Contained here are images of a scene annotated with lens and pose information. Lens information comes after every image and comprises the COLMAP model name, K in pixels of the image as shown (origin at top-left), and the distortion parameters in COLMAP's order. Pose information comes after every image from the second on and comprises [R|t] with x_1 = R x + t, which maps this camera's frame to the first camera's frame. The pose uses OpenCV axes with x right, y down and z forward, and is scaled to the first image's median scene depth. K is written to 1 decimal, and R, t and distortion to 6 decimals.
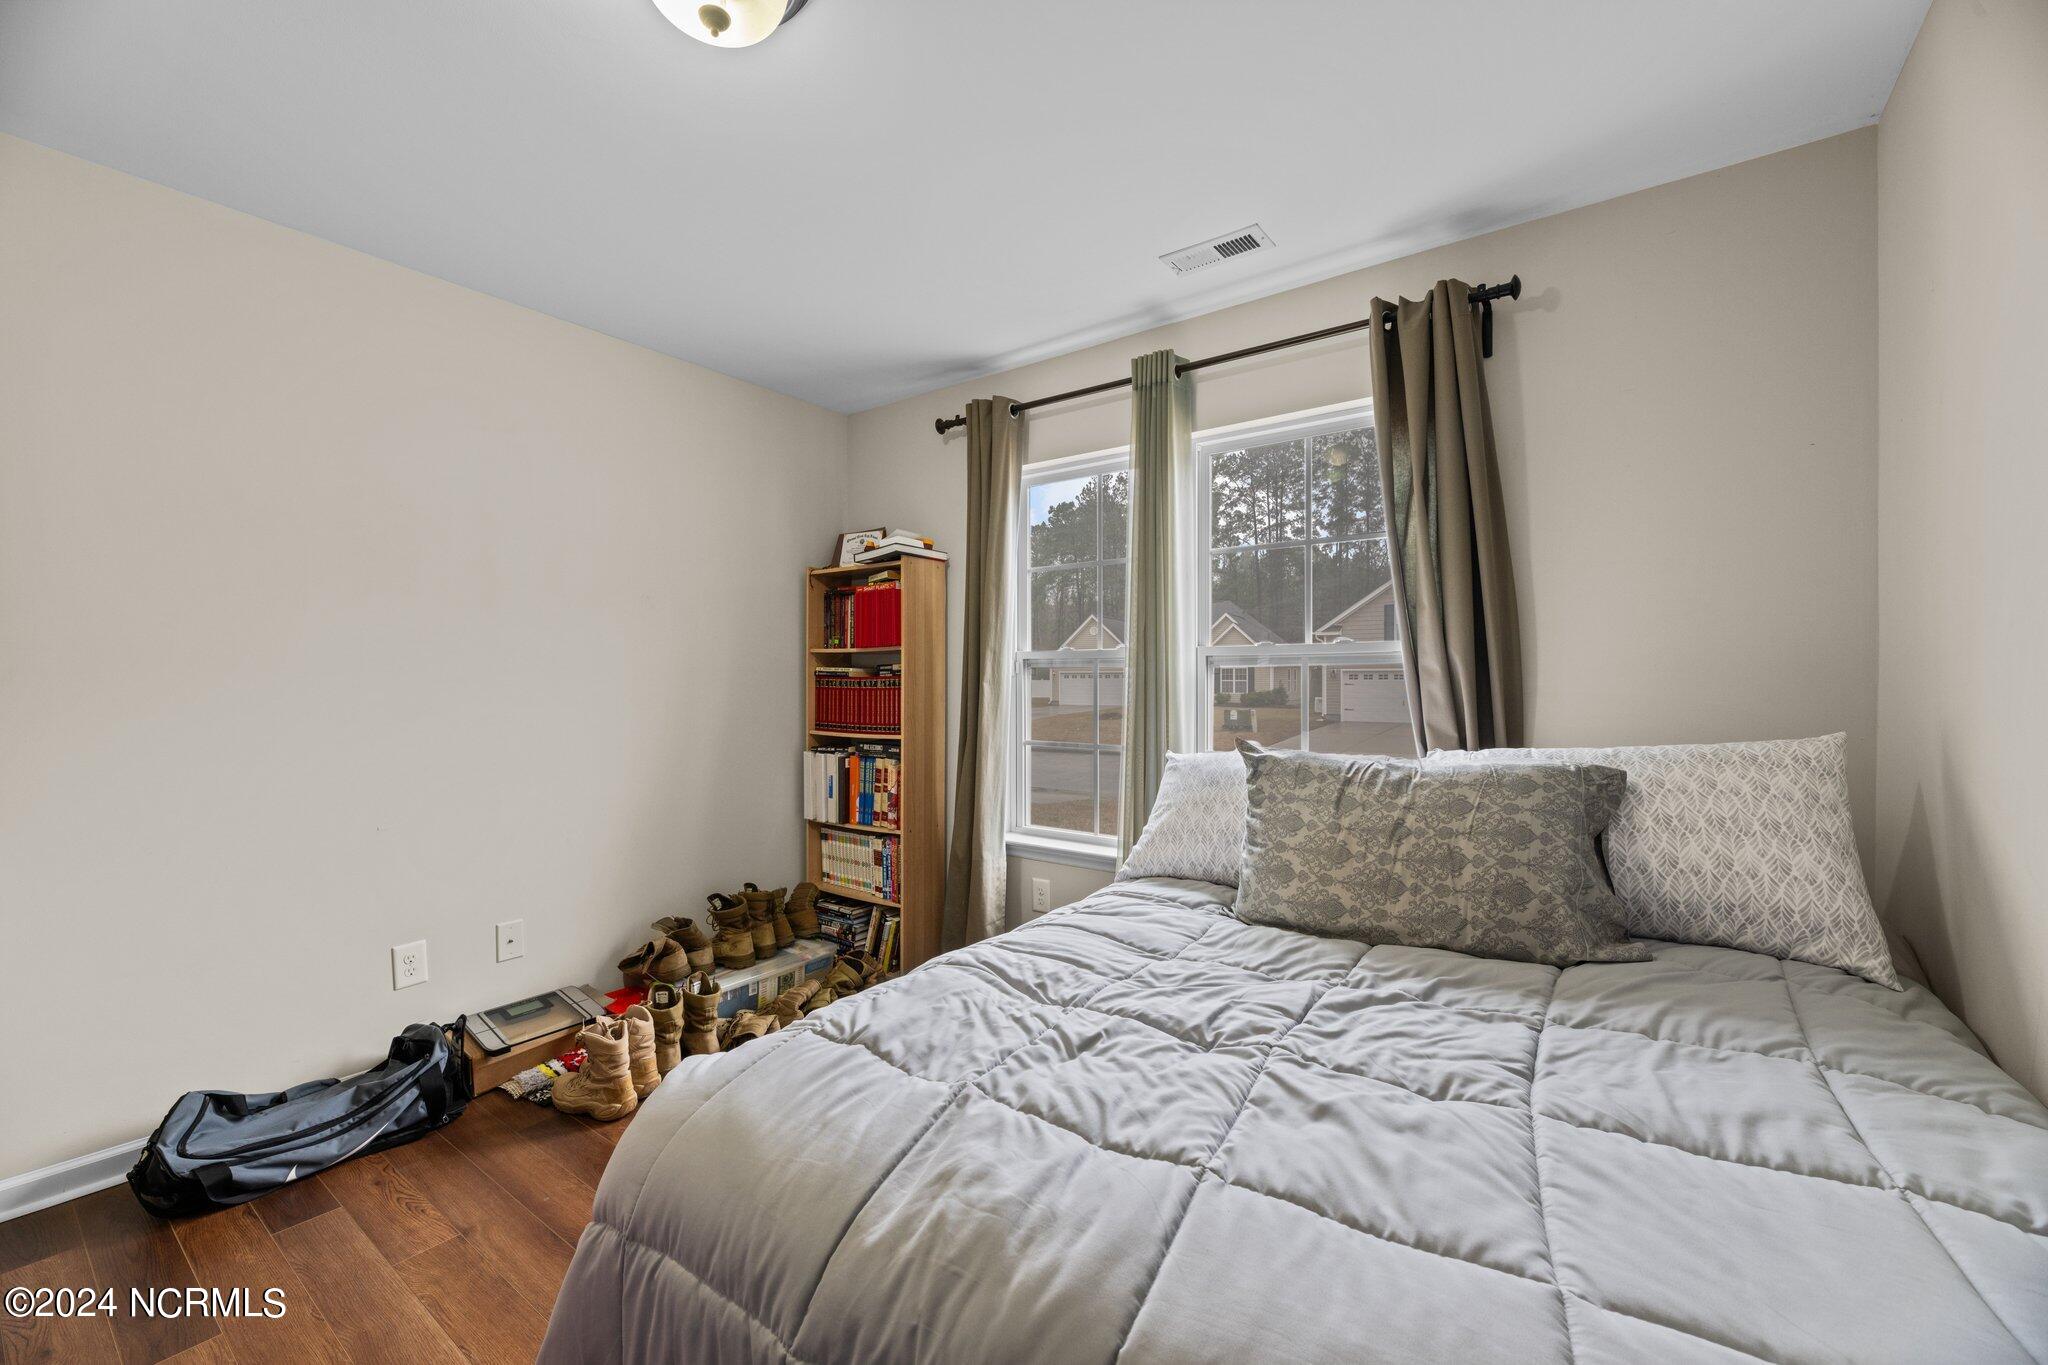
lens RADIAL K [[829.5, 0, 1019.7], [0, 829.5, 685.5], [0, 0, 1]] dist [-0.001707, -0.003709]
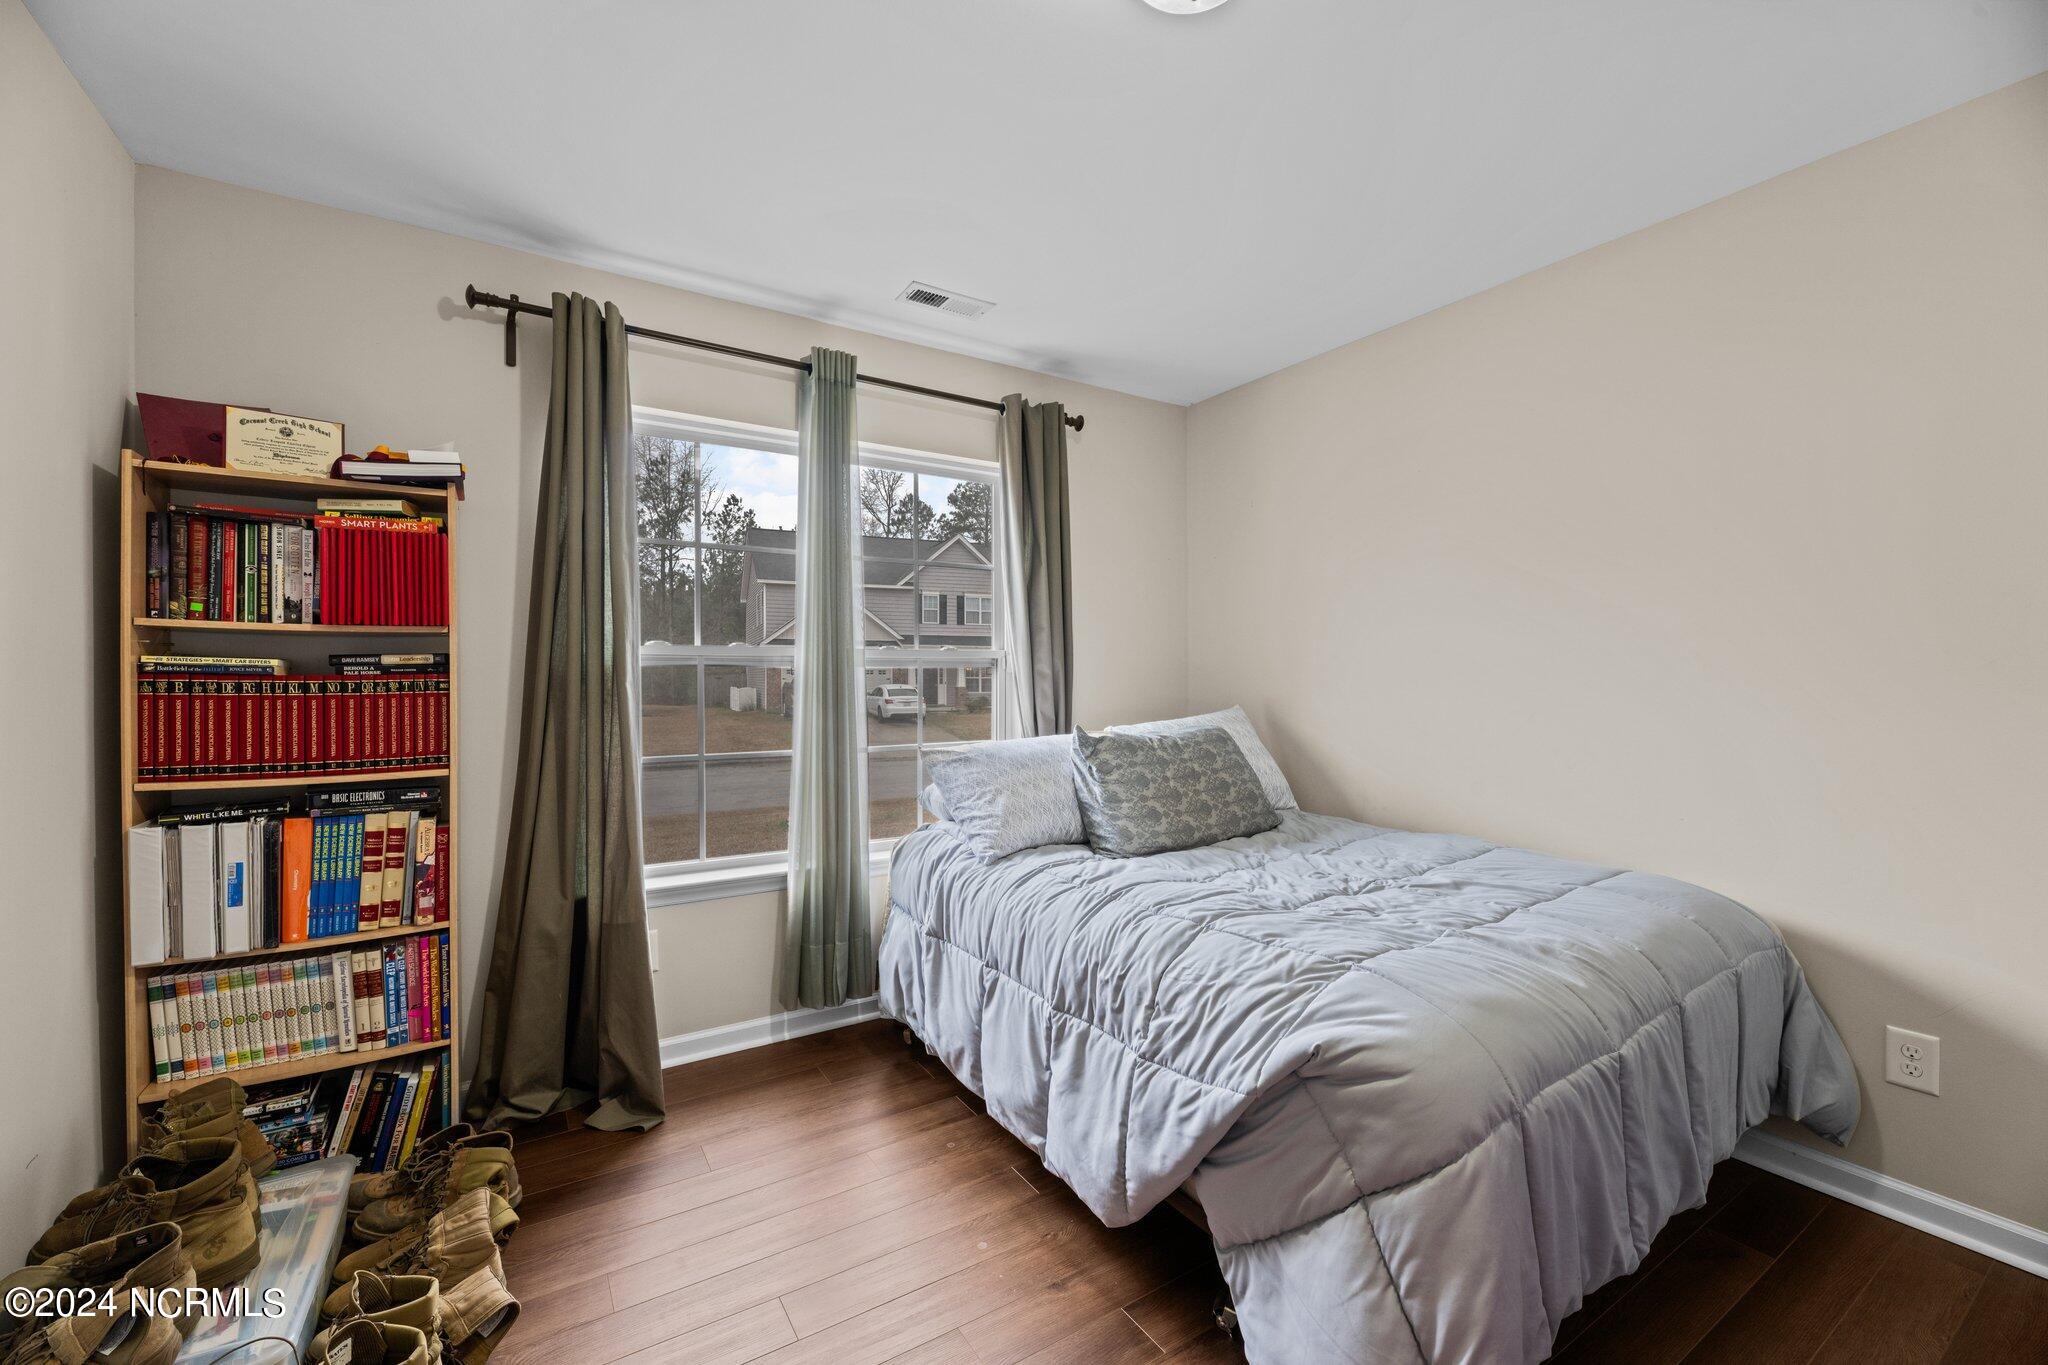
lens RADIAL K [[829.5, 0, 1019.7], [0, 829.5, 685.5], [0, 0, 1]] dist [-0.001707, -0.003709]
pose [[0.354513, -0.004107, 0.935042, -1.011027], [0.008427, 0.999964, 0.001197, -0.000568], [-0.935013, 0.007455, 0.354535, 0.656469]]
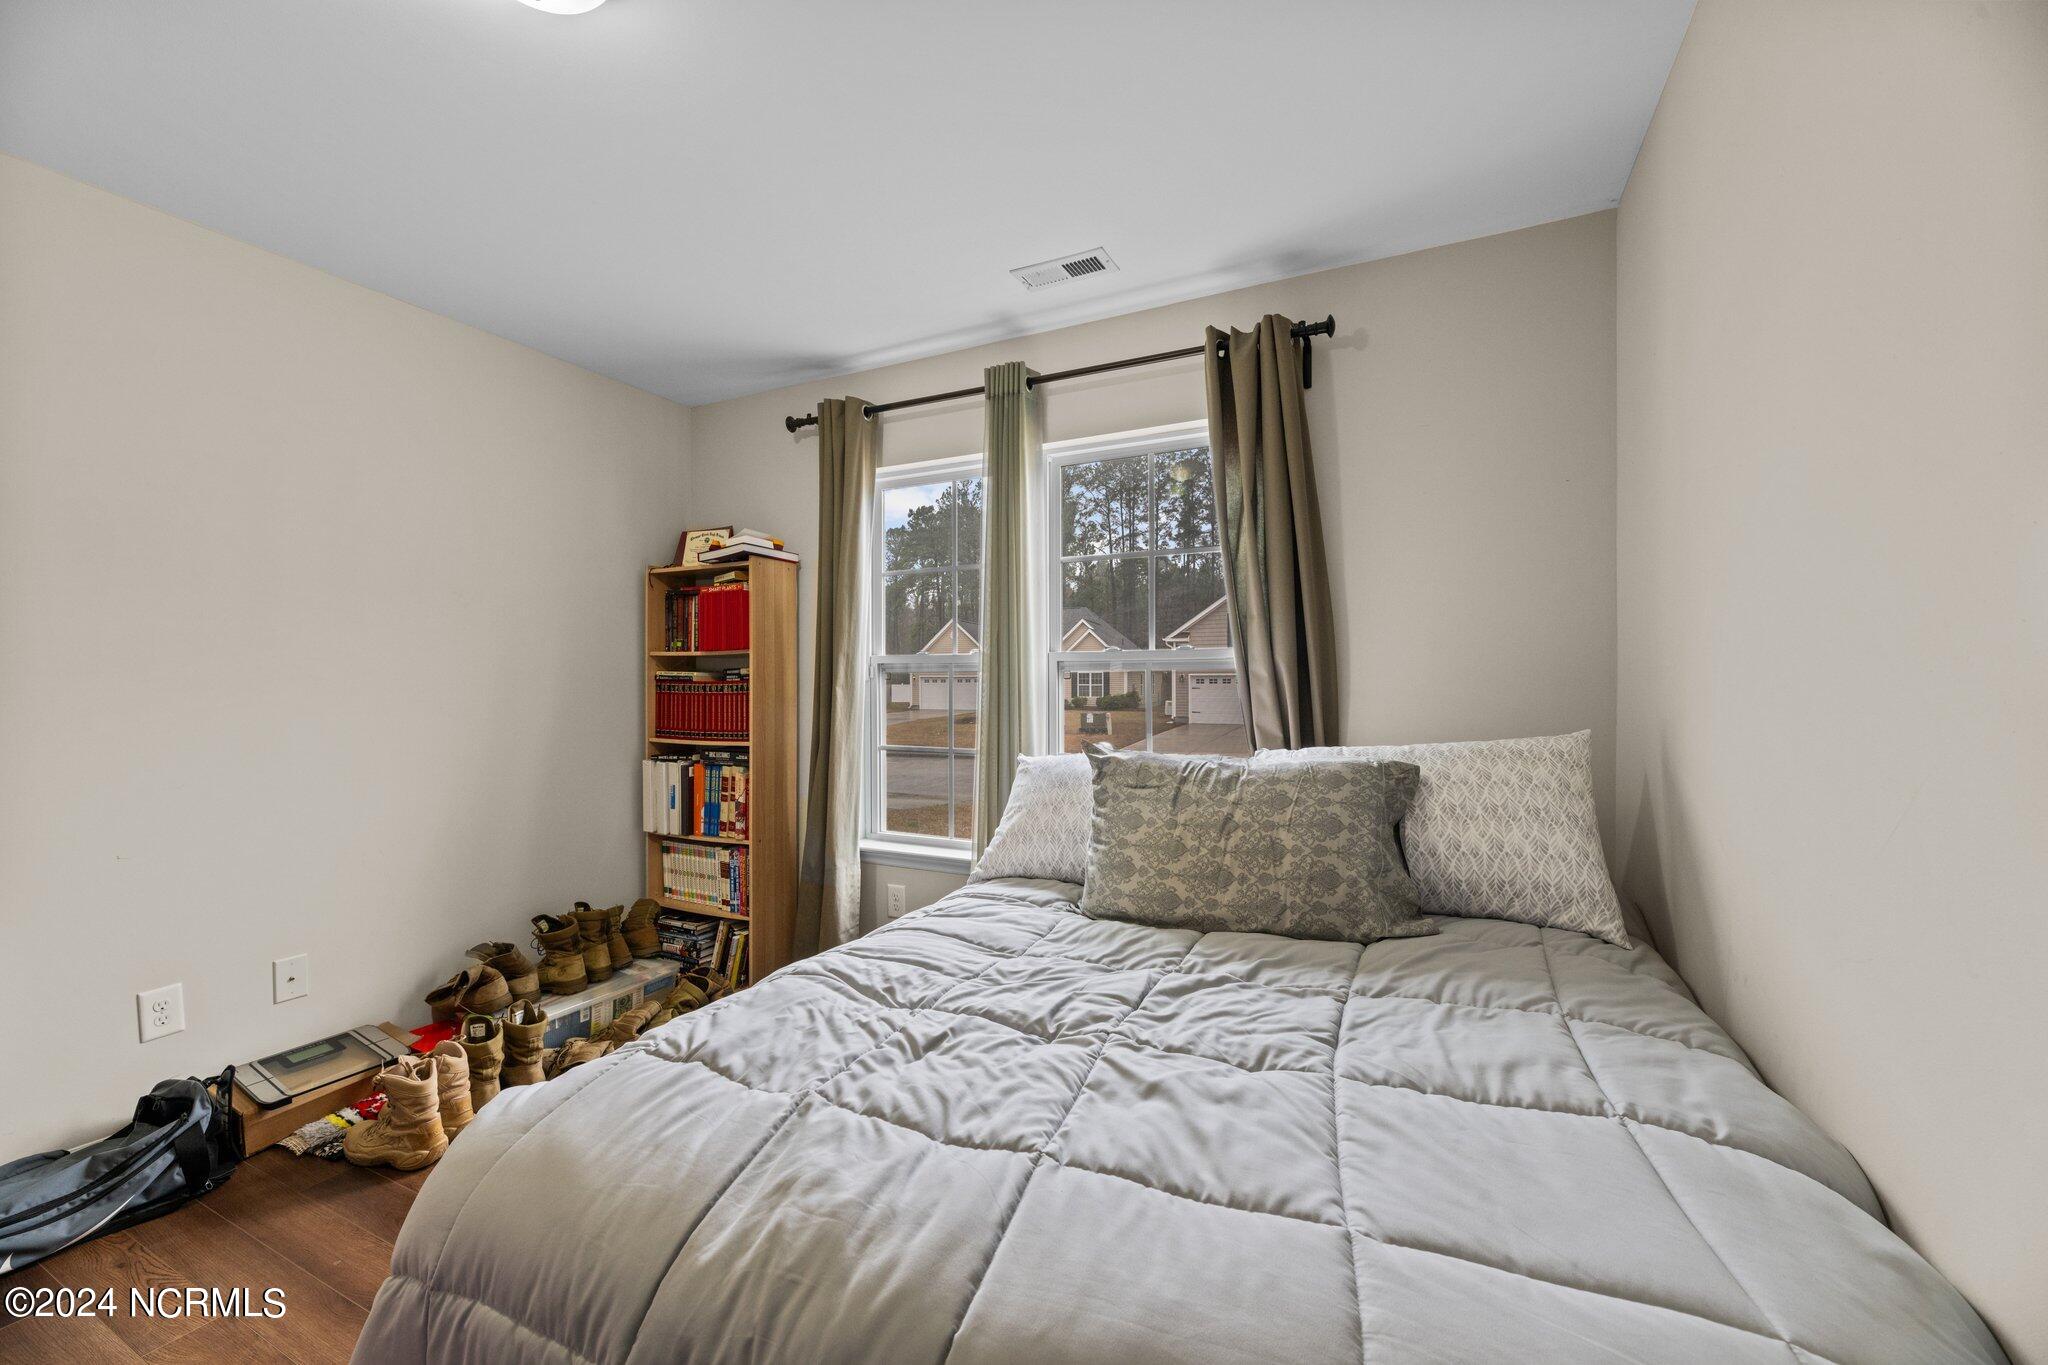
lens RADIAL K [[830.8, 0, 1022.7], [0, 830.8, 688.4], [0, 0, 1]] dist [-0.000036, -0.003951]
pose [[0.985464, -0.001382, 0.169879, 0.010979], [0.001665, 0.999997, -0.001528, -0.000625], [-0.169876, 0.001789, 0.985464, -0.013367]]
